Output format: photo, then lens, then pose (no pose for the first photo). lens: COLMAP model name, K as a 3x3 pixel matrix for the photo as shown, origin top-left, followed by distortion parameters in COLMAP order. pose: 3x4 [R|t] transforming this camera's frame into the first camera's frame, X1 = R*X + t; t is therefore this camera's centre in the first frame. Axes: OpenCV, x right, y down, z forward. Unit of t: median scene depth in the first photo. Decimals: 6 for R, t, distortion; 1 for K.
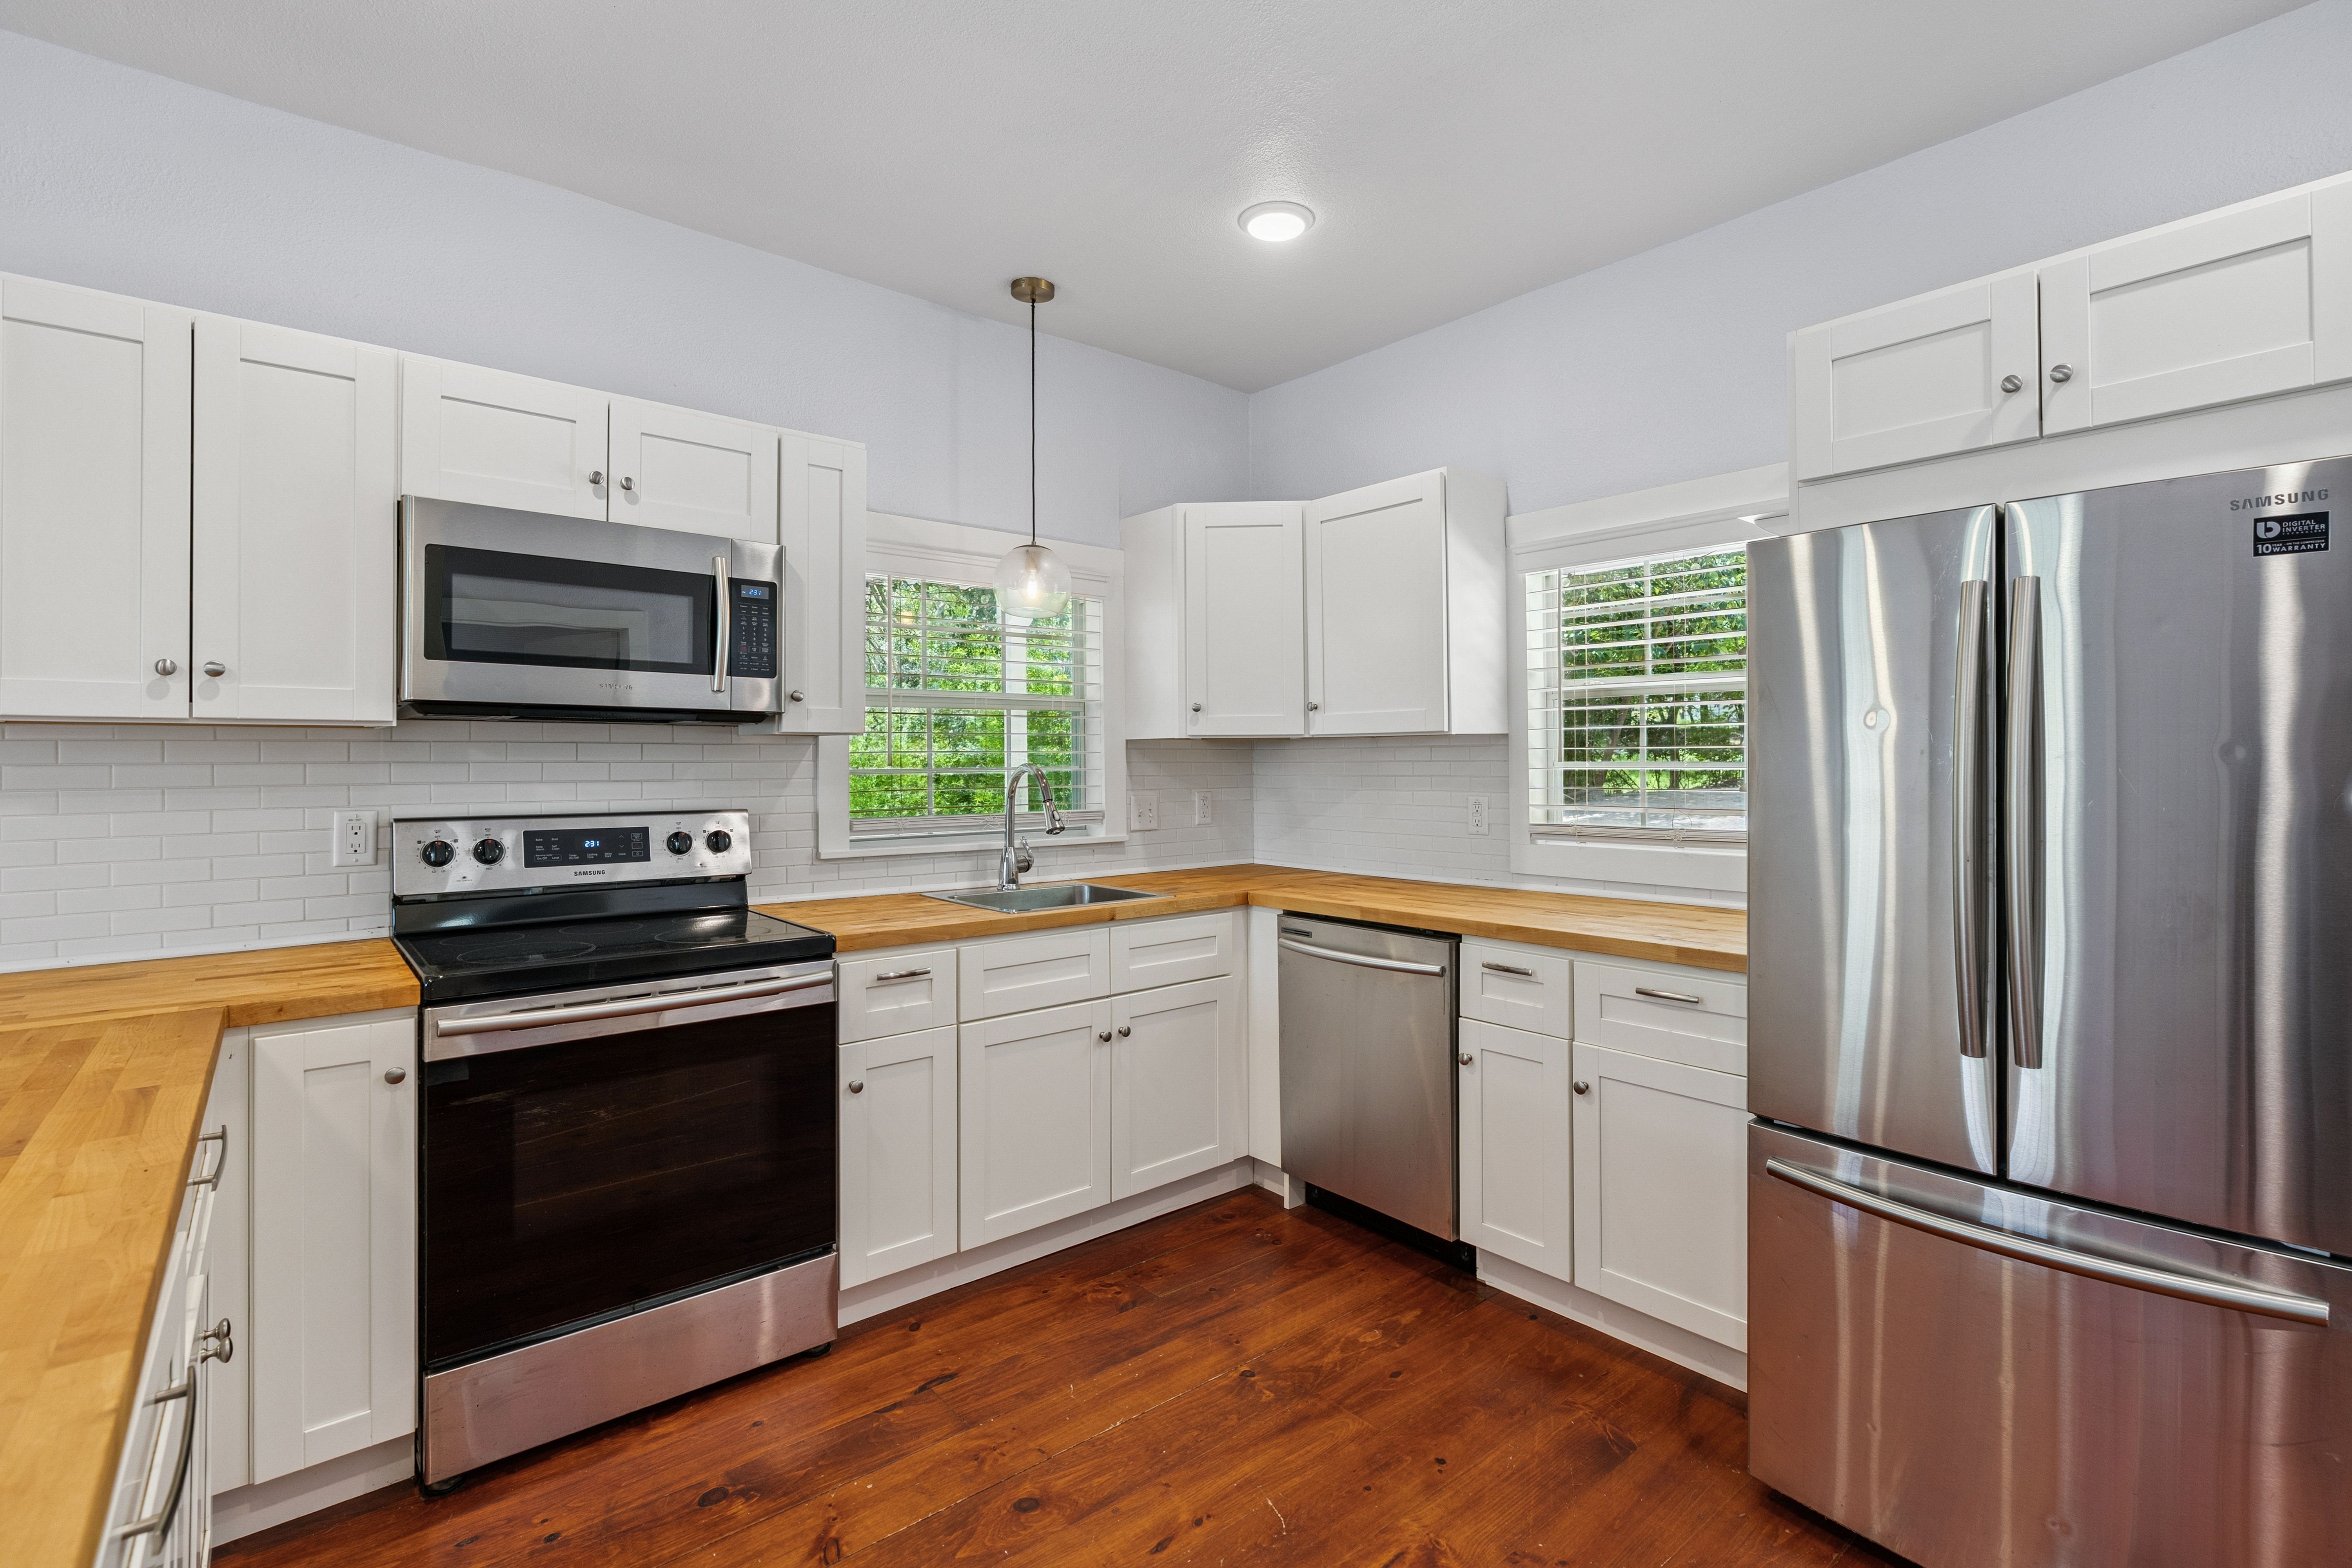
lens RADIAL K [[1084.1, 0, 1182.2], [0, 1084.1, 753.0], [0, 0, 1]] dist [-0.001248, -0.000263]
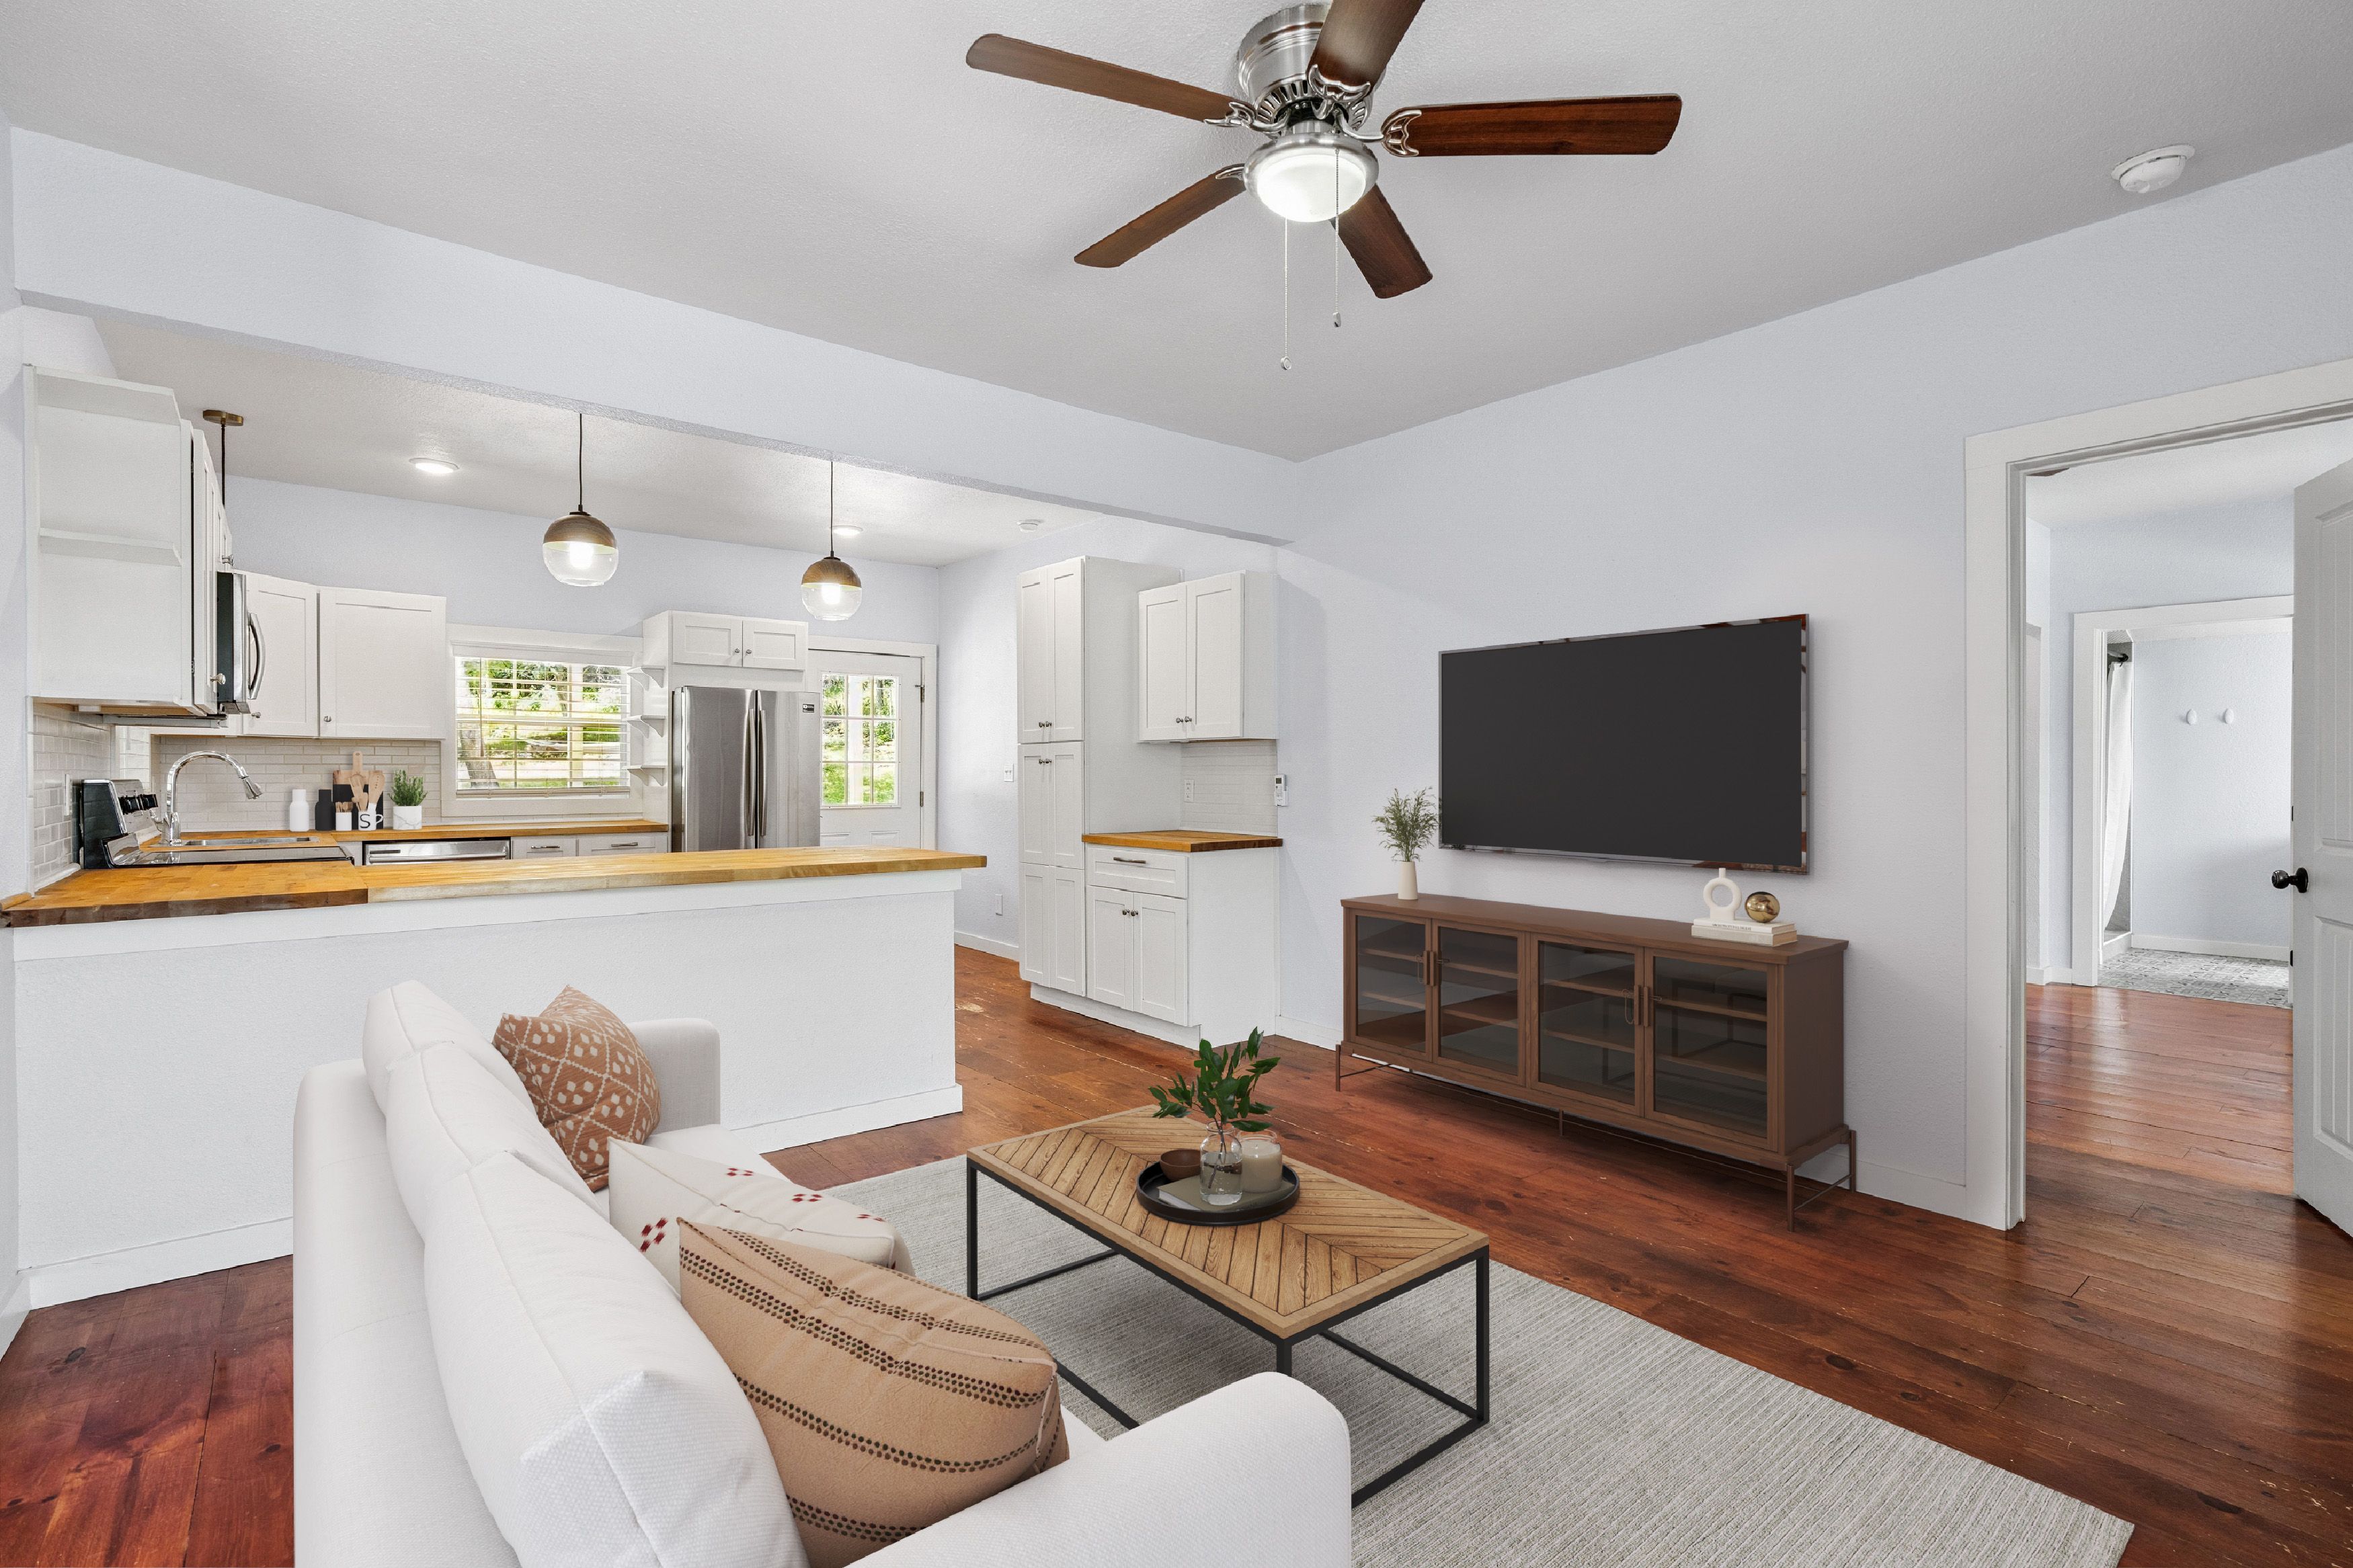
lens RADIAL K [[1084.0, 0, 1184.8], [0, 1084.0, 839.1], [0, 0, 1]] dist [-0.031101, -0.000283]
pose [[0.012277, -0.058458, 0.998214, -1.905555], [-0.011413, 0.998216, 0.058599, 0.034657], [-0.999859, -0.012112, 0.011588, -0.343778]]
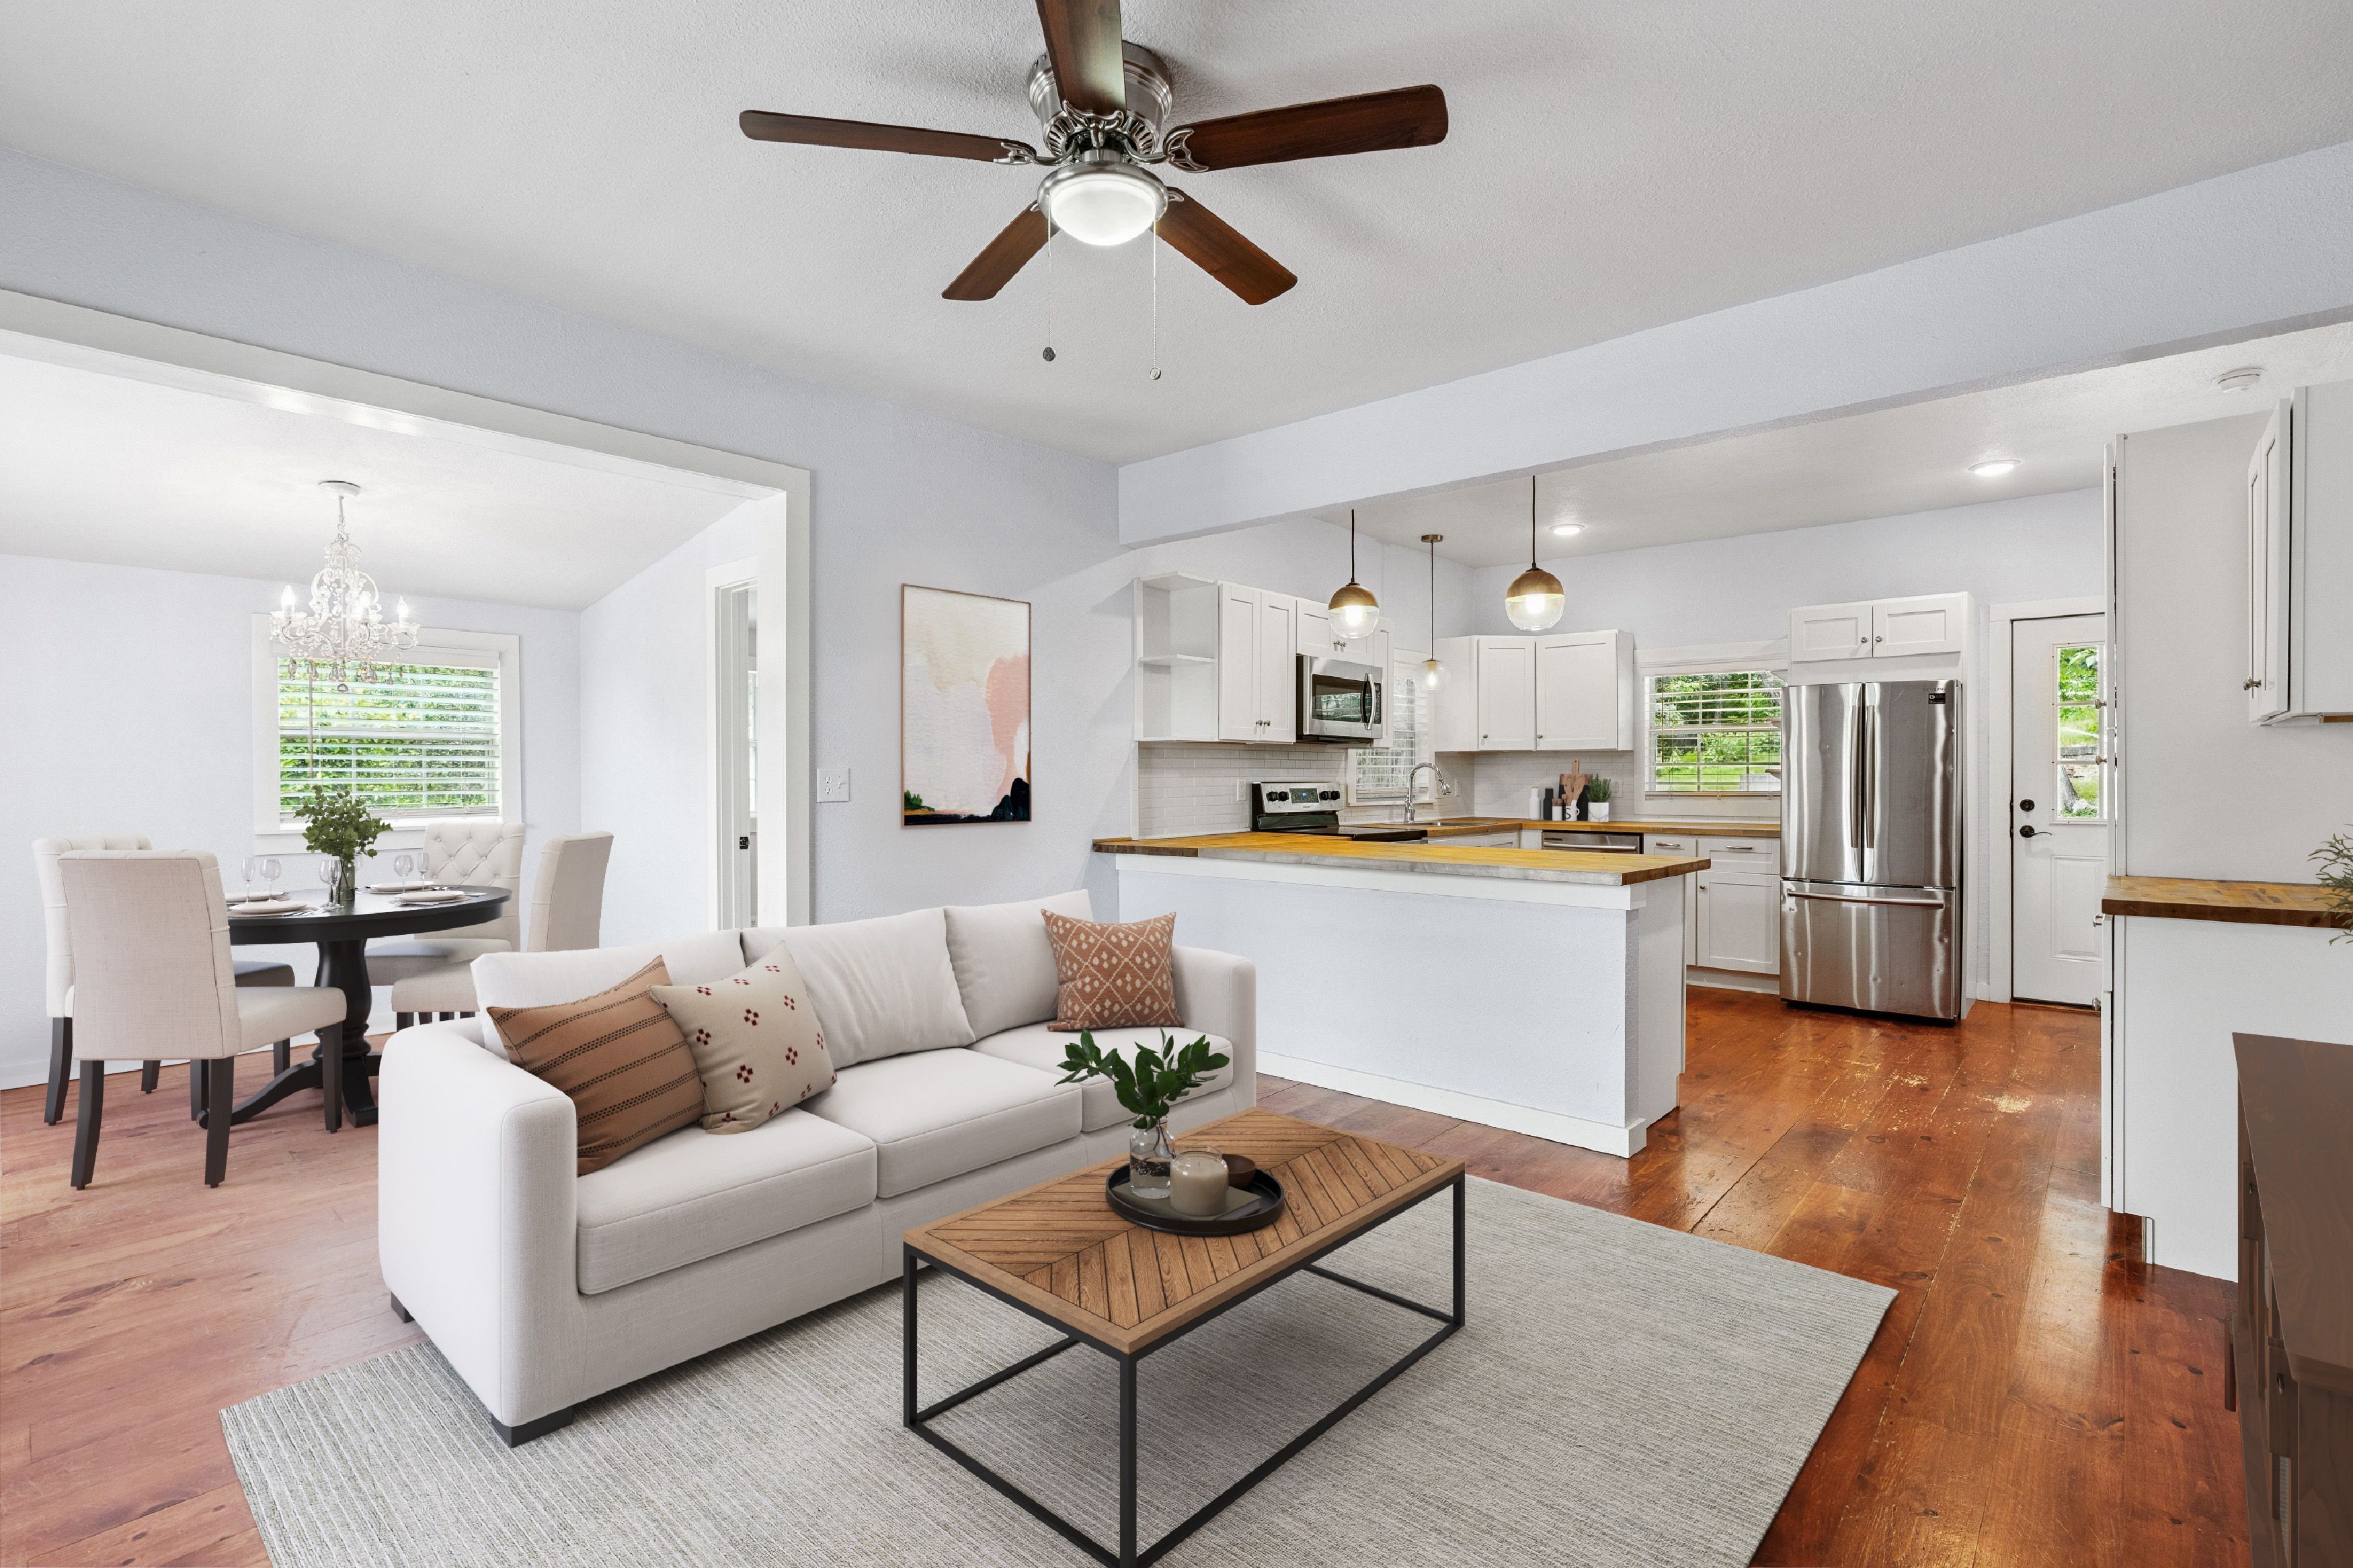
lens RADIAL K [[1061.8, 0, 1195.8], [0, 1061.8, 782.3], [0, 0, 1]] dist [0.001762, 0.000271]
pose [[0.987437, 0.001955, 0.157999, -1.154864], [-0.004407, 0.999875, 0.015172, 0.023993], [-0.157950, -0.015677, 0.987323, -1.232209]]
